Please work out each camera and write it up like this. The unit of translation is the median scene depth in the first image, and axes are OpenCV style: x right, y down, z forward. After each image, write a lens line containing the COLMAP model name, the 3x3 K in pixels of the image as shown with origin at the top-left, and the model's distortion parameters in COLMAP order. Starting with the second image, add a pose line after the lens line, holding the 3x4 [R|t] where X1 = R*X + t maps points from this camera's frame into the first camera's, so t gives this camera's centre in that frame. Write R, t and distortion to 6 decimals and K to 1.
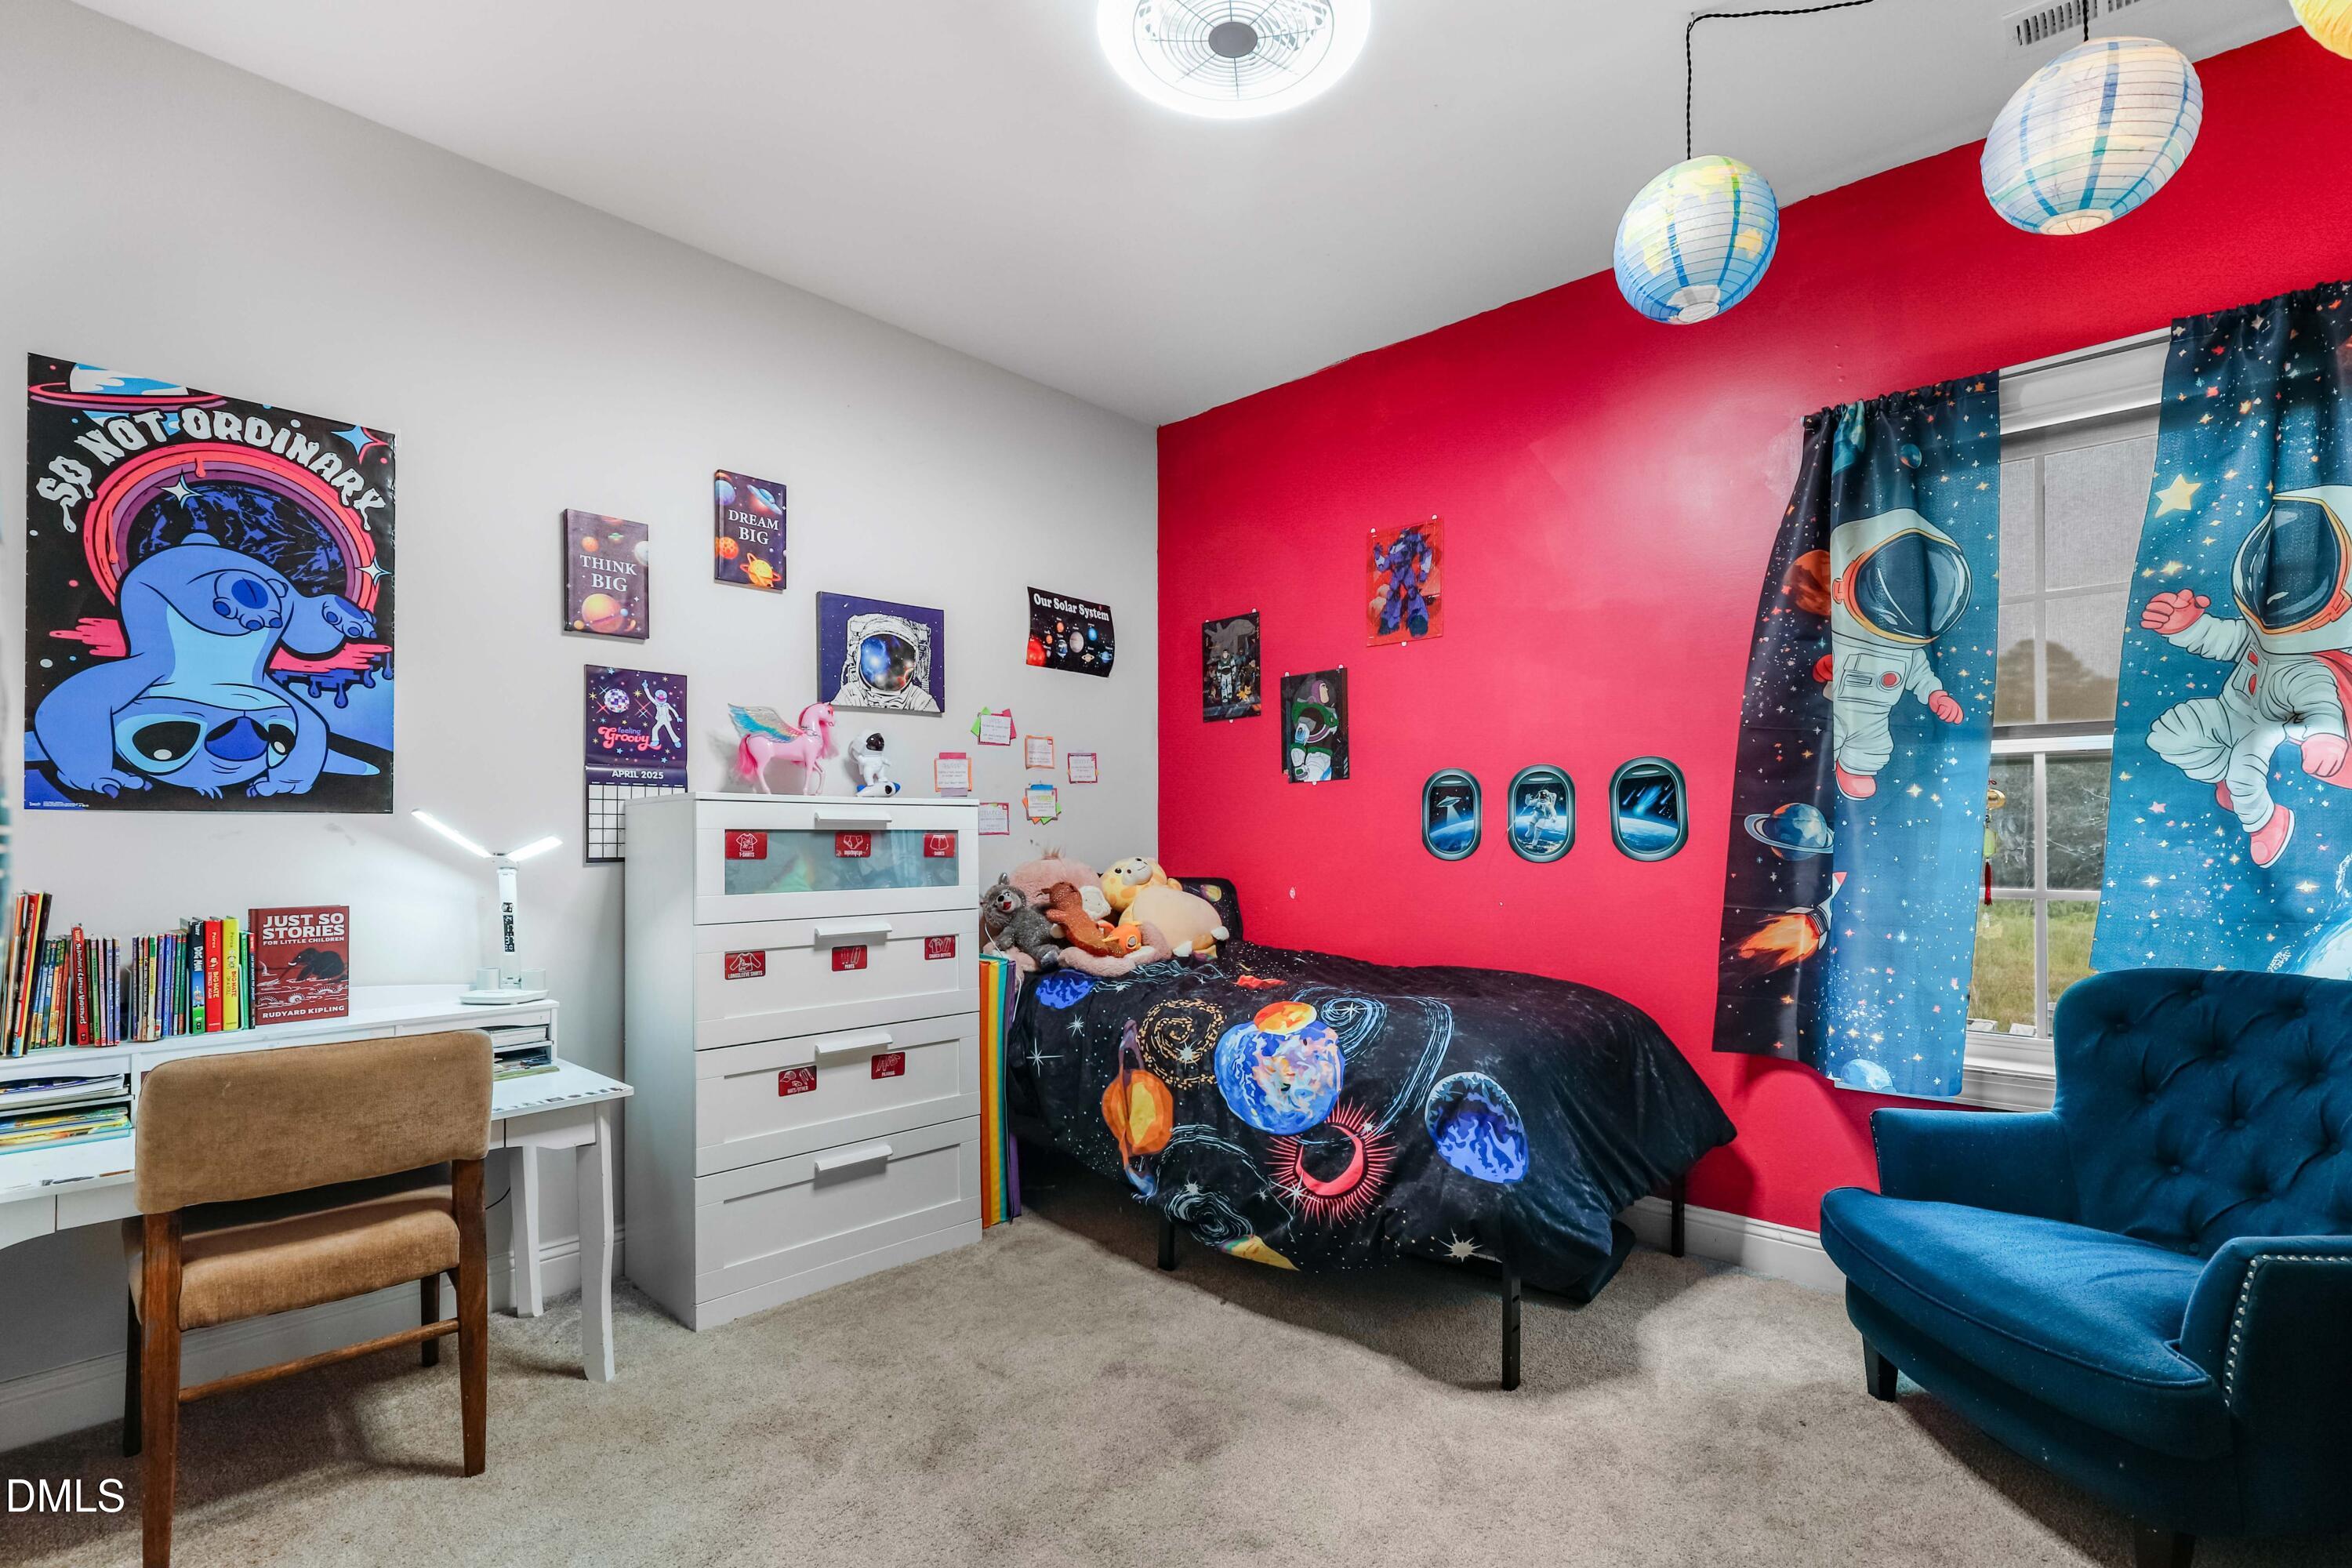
lens RADIAL K [[1080.1, 0, 1169.4], [0, 1080.1, 838.2], [0, 0, 1]] dist [0.001442, 0.000317]
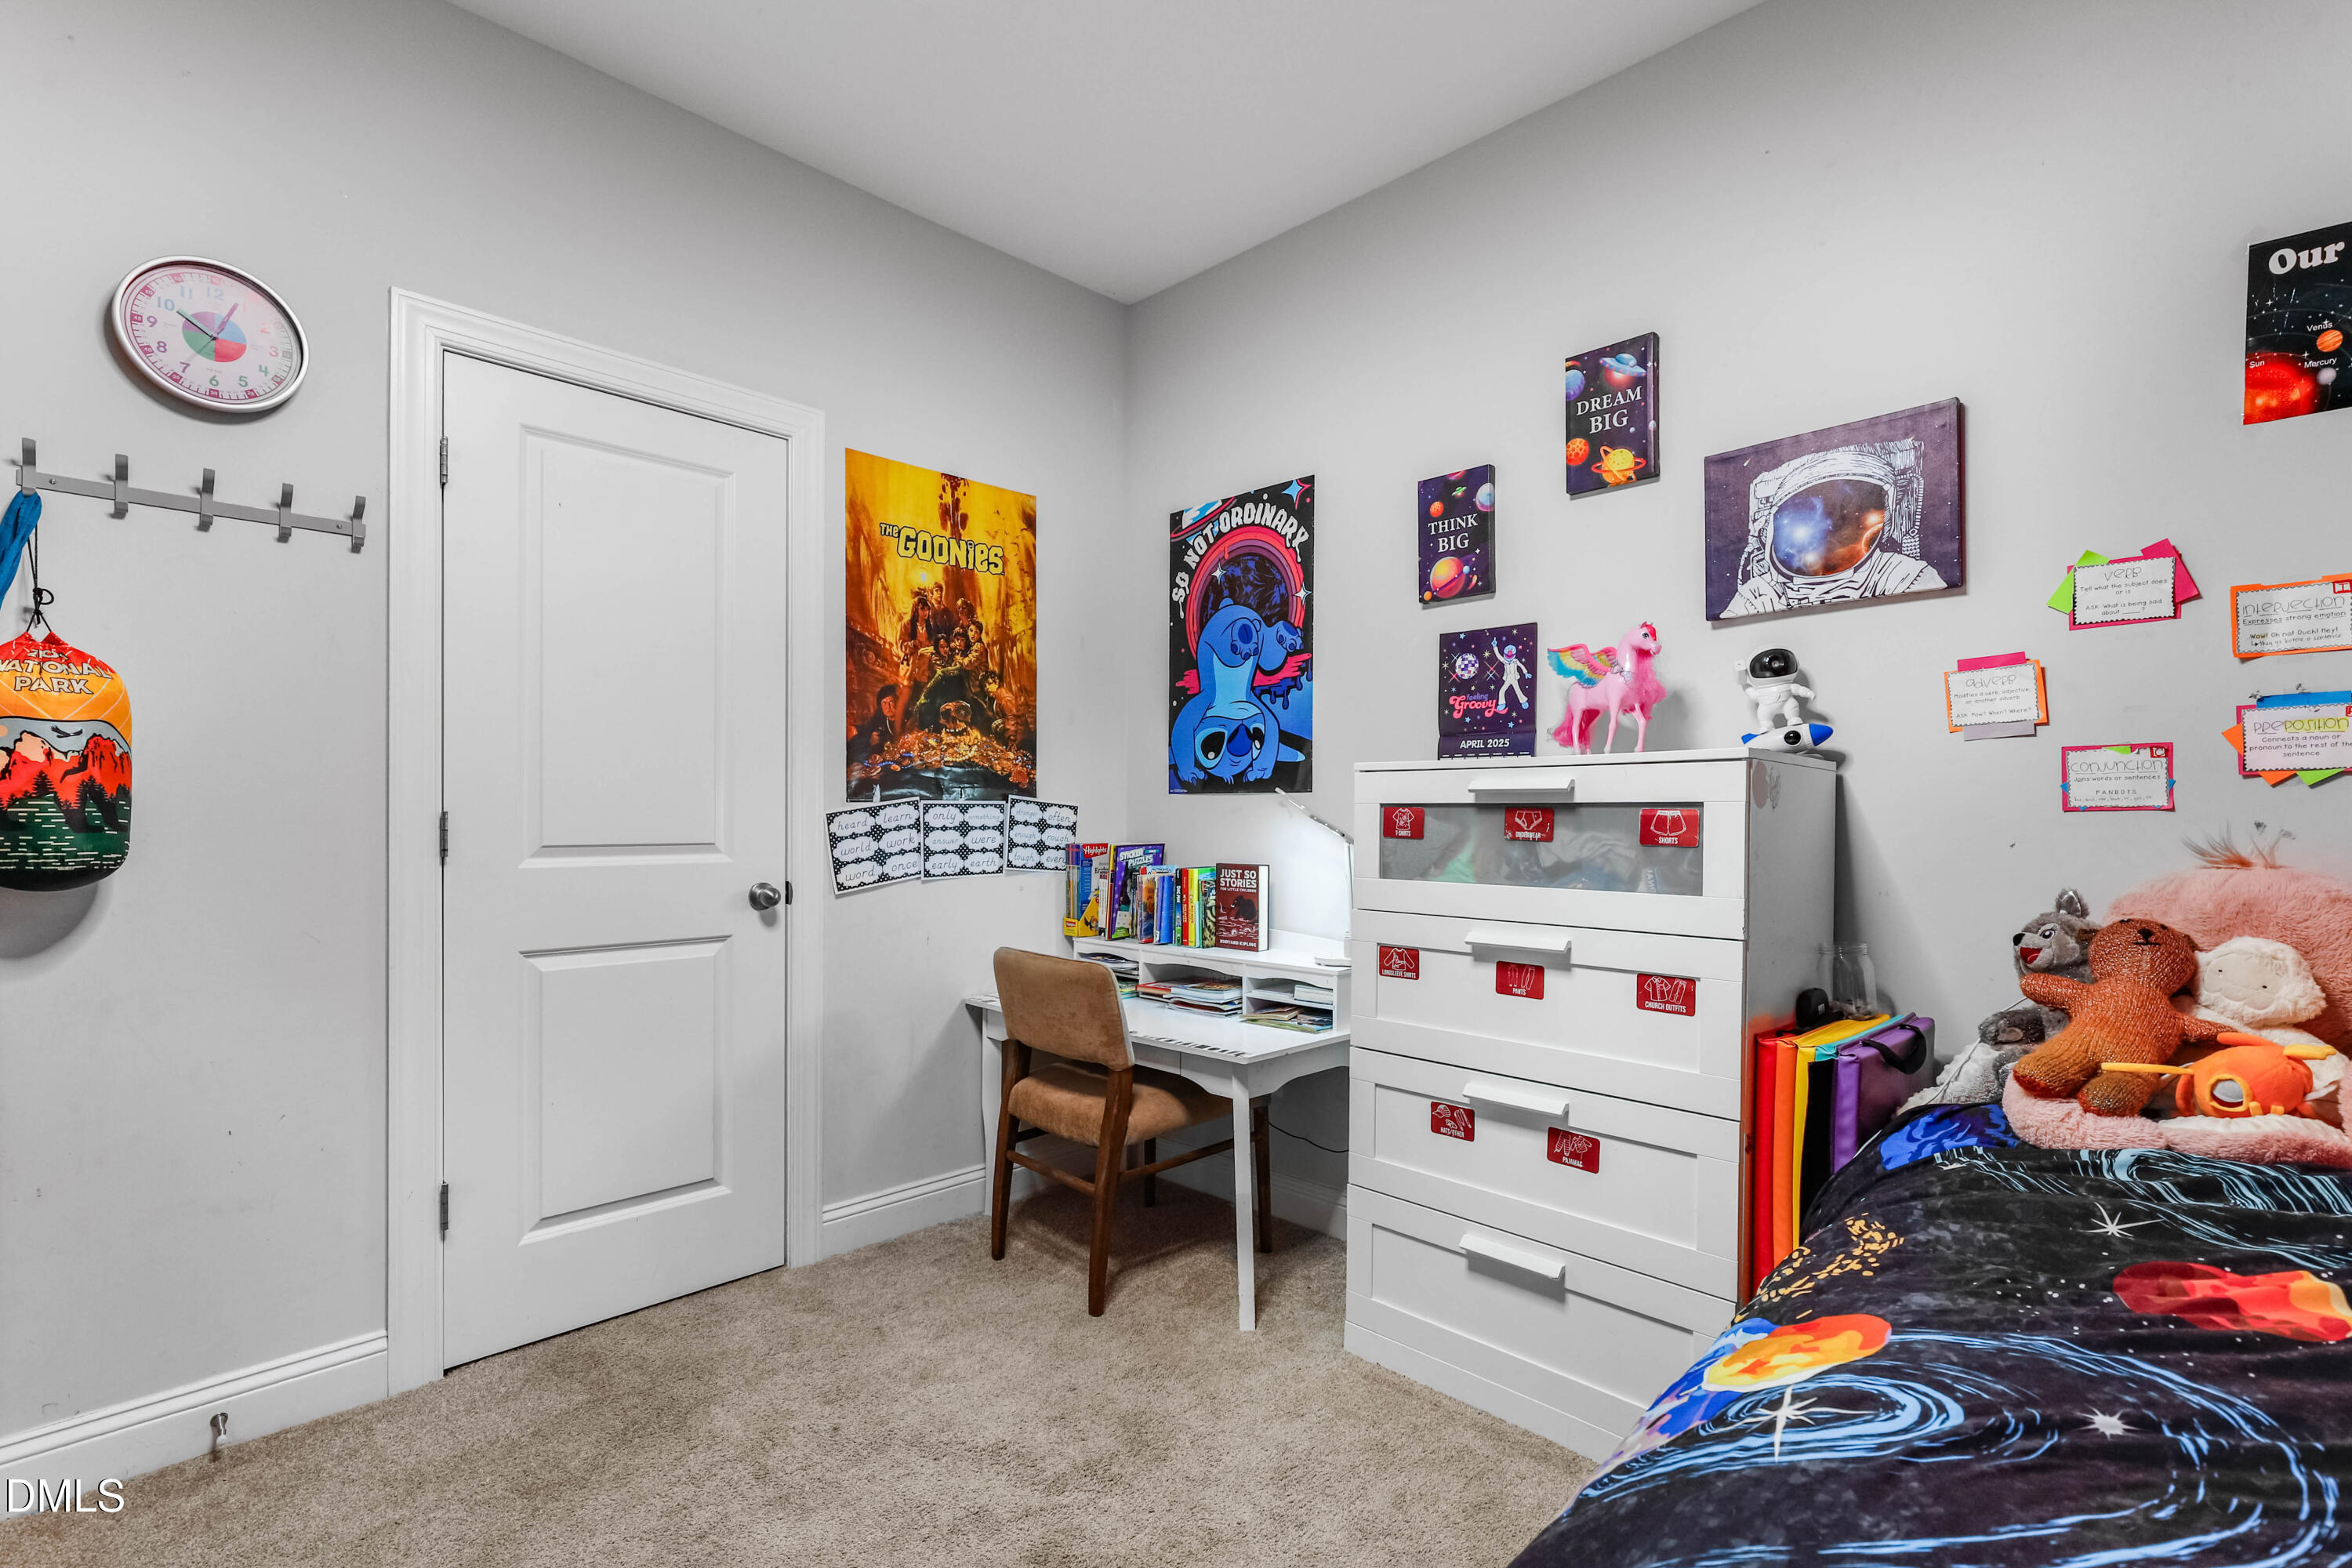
lens RADIAL K [[1080.1, 0, 1215.2], [0, 1080.1, 820.3], [0, 0, 1]] dist [0.001442, 0.000317]
pose [[-0.001268, 0.009127, -0.999958, 0.431290], [-0.004284, 0.999949, 0.009133, -0.001839], [0.999990, 0.004295, -0.001228, 0.801976]]
